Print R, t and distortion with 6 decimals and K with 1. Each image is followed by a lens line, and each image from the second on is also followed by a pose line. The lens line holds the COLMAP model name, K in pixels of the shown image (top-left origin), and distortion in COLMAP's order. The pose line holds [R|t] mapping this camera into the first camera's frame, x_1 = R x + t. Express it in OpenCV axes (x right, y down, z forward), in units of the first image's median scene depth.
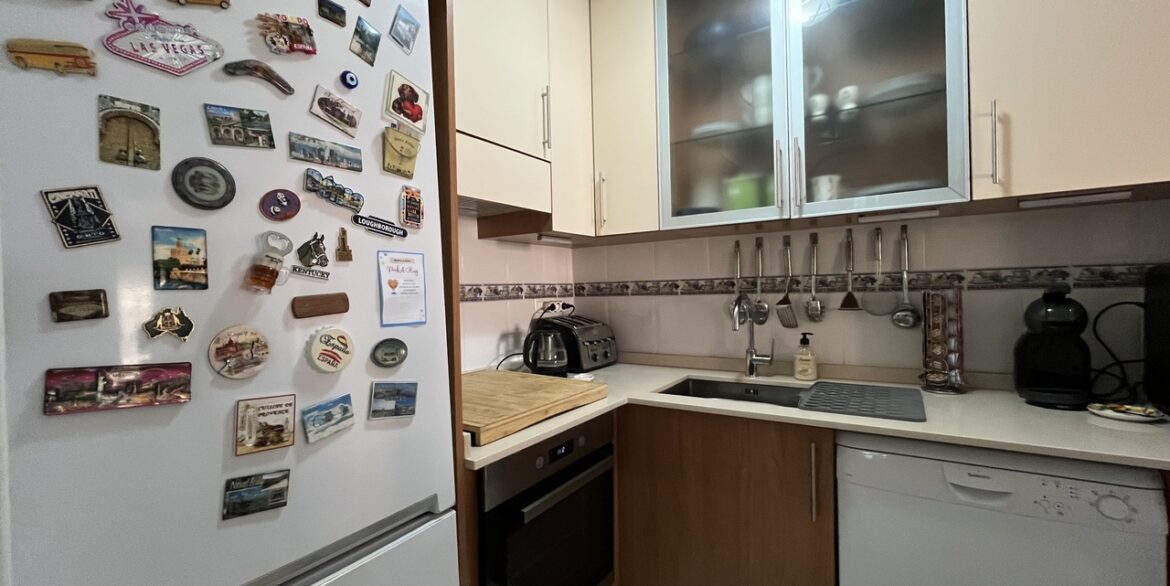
lens RADIAL K [[479.5, 0, 584.8], [0, 479.5, 292.2], [0, 0, 1]] dist [0.001194, -0.000072]
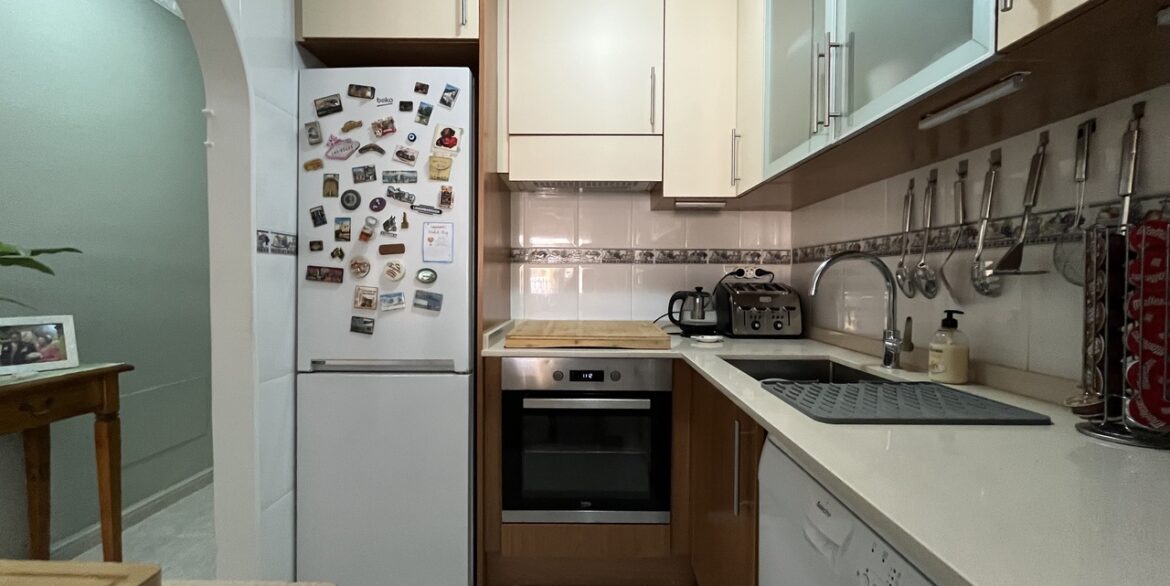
lens RADIAL K [[479.5, 0, 583.5], [0, 479.5, 292.6], [0, 0, 1]] dist [0.001194, -0.000072]
pose [[0.540630, 0.050753, -0.839728, 1.695445], [-0.024303, 0.998704, 0.044715, 0.102431], [0.840910, -0.003766, 0.541162, 0.544154]]
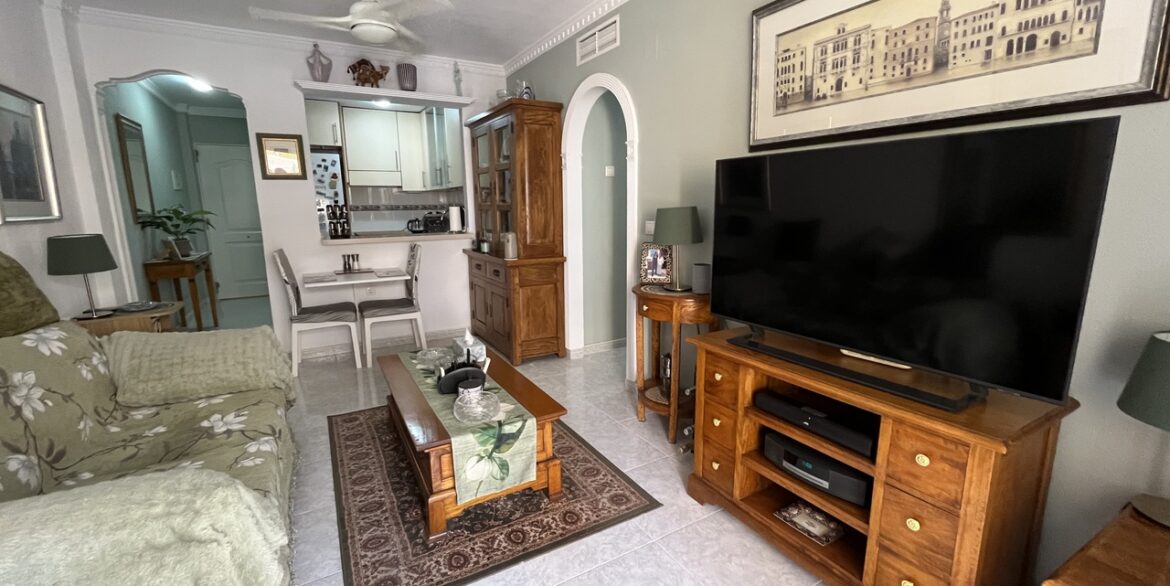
lens RADIAL K [[479.5, 0, 579.2], [0, 479.5, 290.8], [0, 0, 1]] dist [0.001194, -0.000072]
pose [[0.892524, 0.088892, -0.442152, 6.072578], [-0.009170, 0.983757, 0.179269, -0.102978], [0.450906, -0.155948, 0.878843, -3.675679]]
